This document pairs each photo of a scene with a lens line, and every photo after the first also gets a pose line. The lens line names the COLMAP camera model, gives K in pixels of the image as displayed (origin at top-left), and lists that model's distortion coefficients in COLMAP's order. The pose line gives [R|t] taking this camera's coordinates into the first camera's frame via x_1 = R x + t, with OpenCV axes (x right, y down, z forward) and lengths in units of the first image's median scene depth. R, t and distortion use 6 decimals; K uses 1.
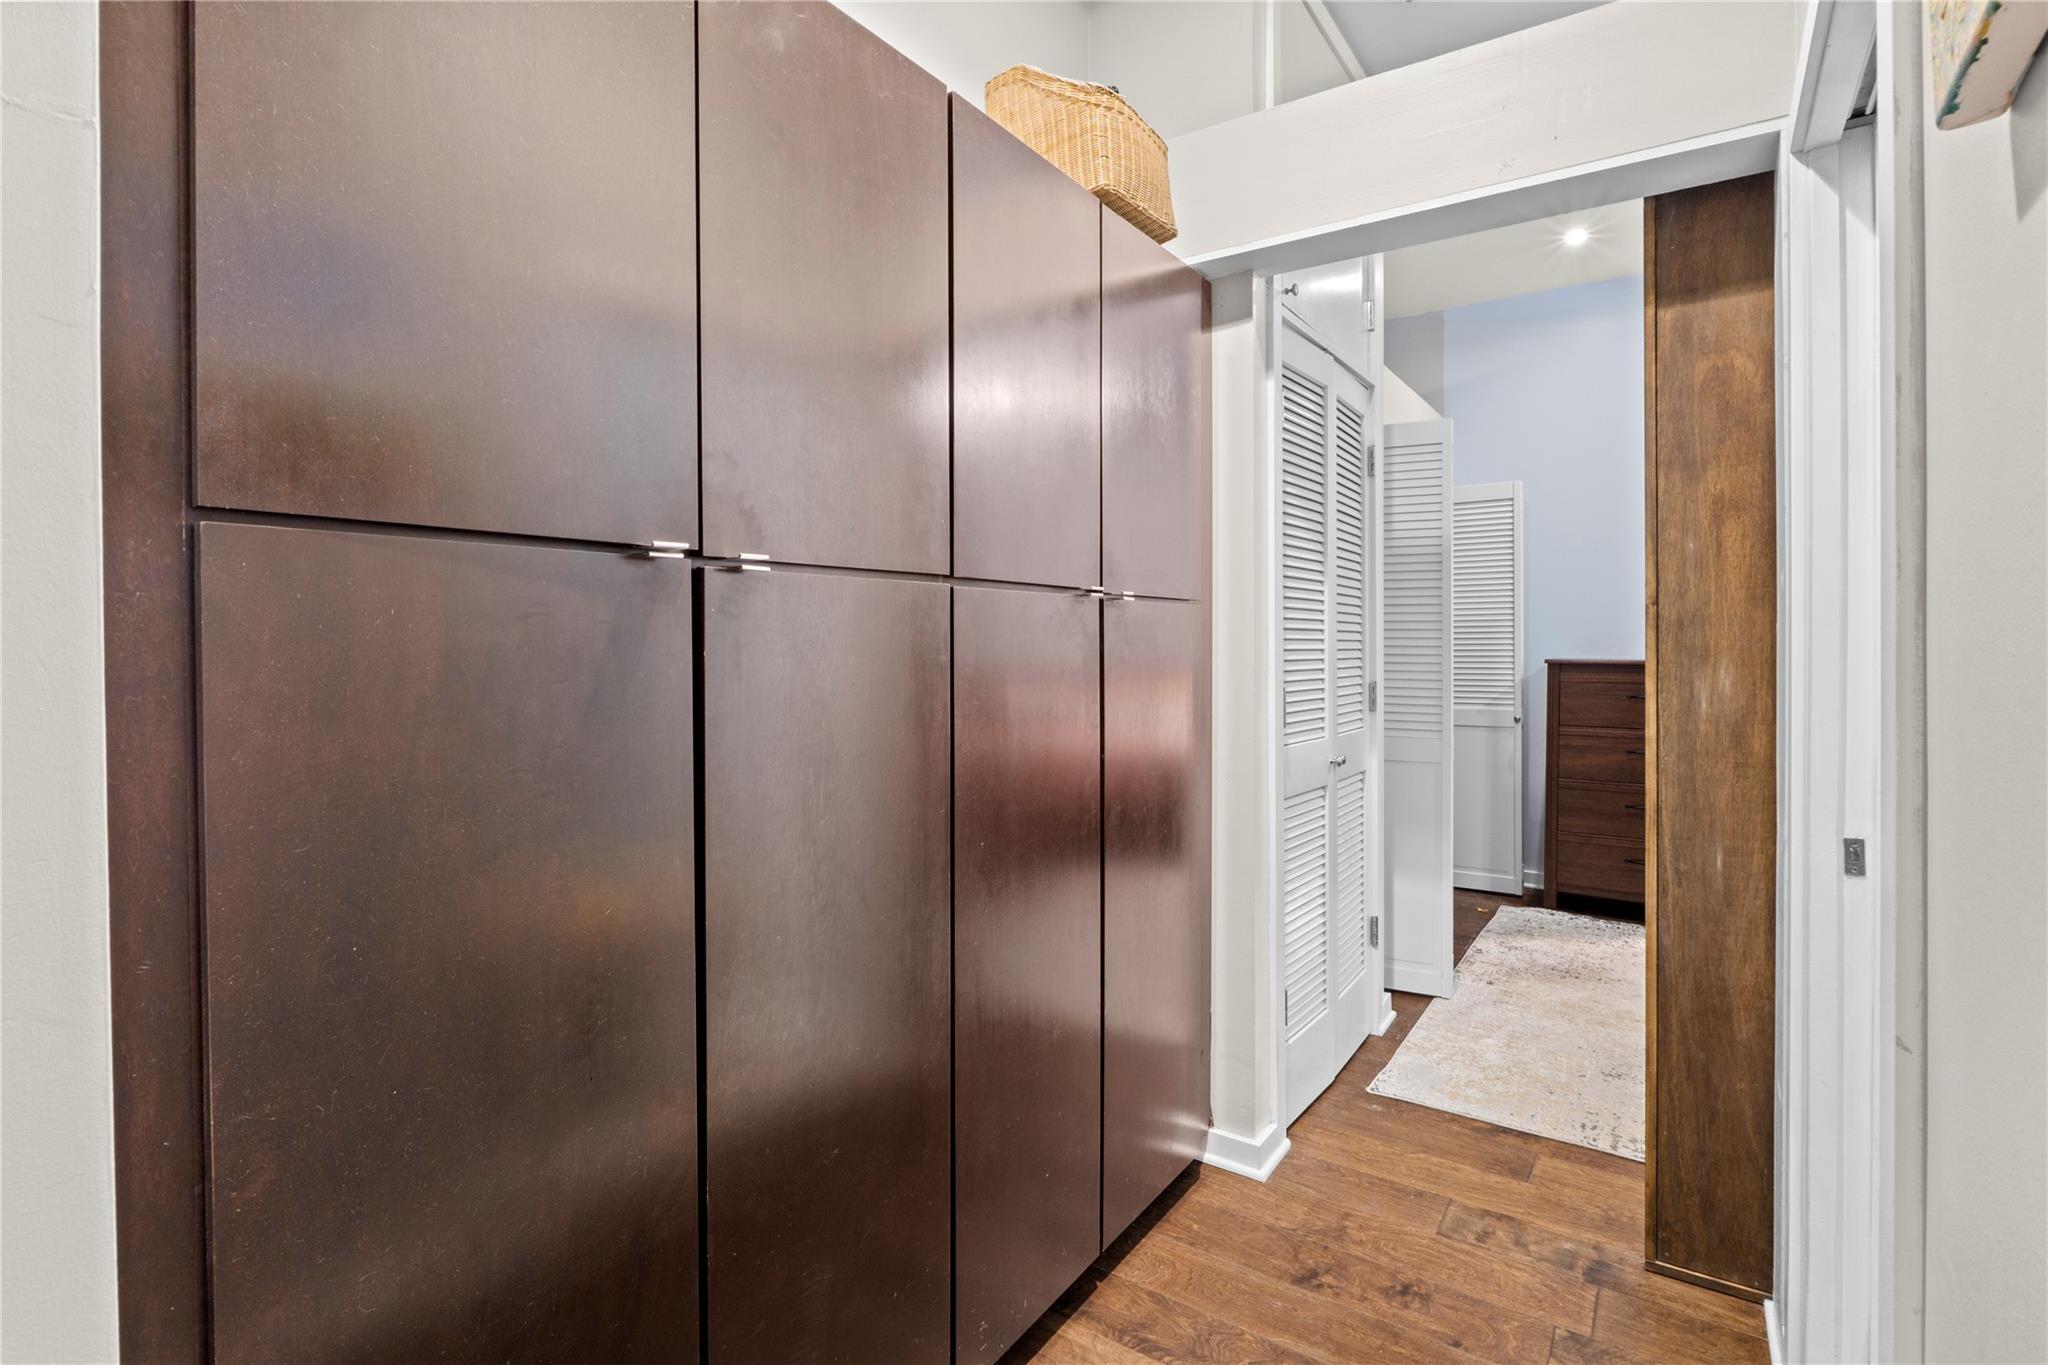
lens RADIAL K [[985.3, 0, 1000.2], [0, 985.3, 638.7], [0, 0, 1]] dist [-0.005146, -0.000316]
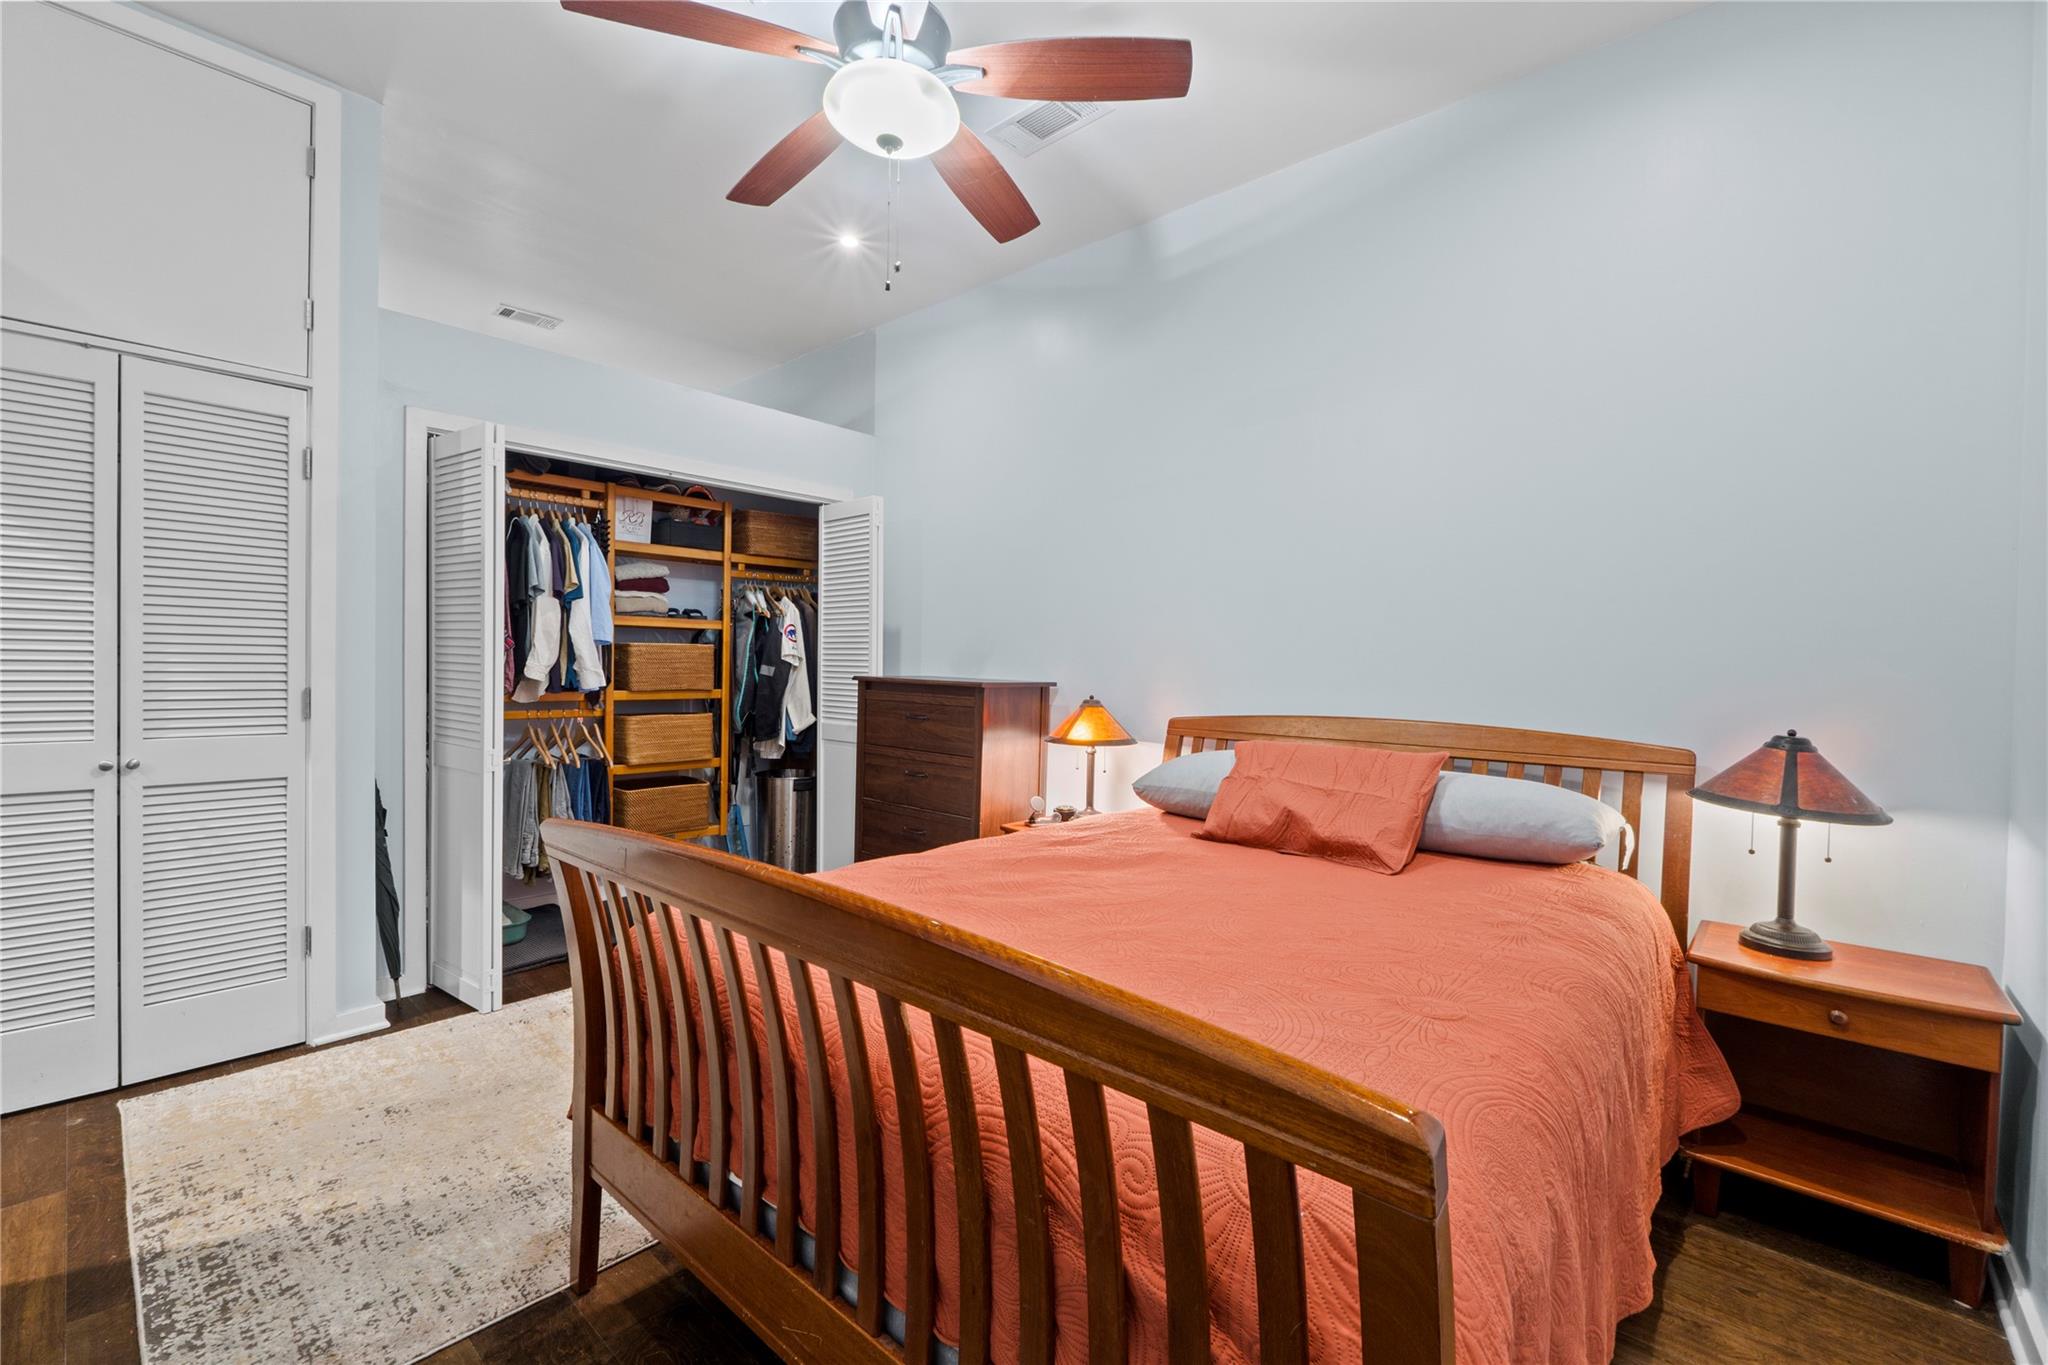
lens RADIAL K [[872.3, 0, 1014.7], [0, 872.3, 682.8], [0, 0, 1]] dist [-0.005954, -0.000216]
pose [[0.993630, 0.022580, -0.110407, 0.810373], [-0.020233, 0.999546, 0.022328, 0.004841], [0.110861, -0.019952, 0.993636, 0.157613]]
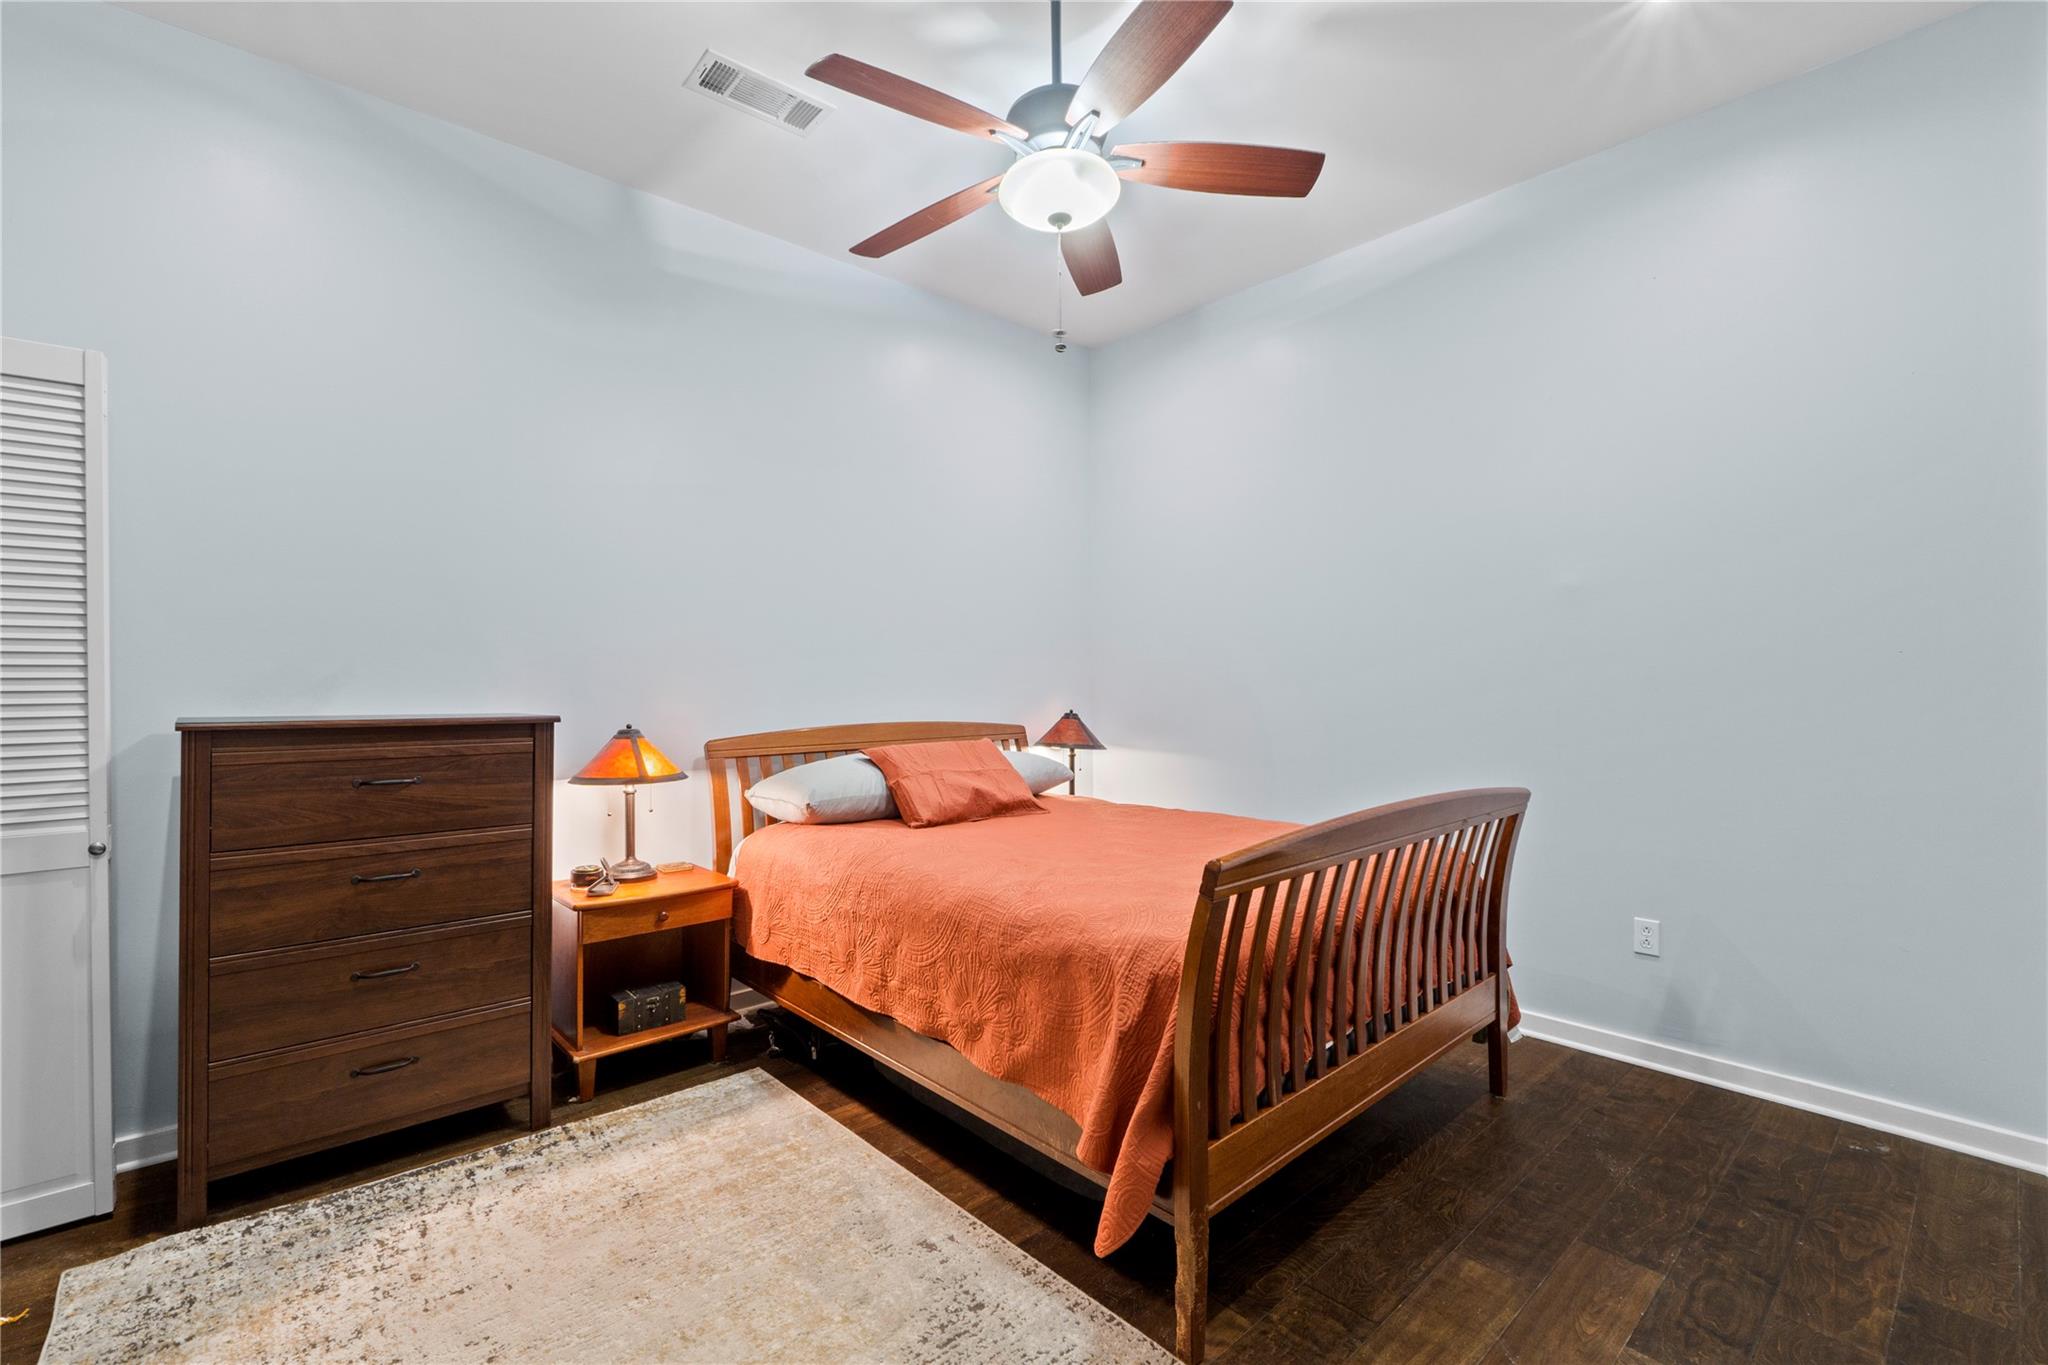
lens RADIAL K [[872.3, 0, 1015.5], [0, 872.3, 683.9], [0, 0, 1]] dist [-0.005954, -0.000216]
pose [[0.218133, -0.003973, 0.975911, 0.225214], [0.000583, 0.999992, 0.003941, -0.000443], [-0.975919, -0.000291, 0.218134, 0.501512]]
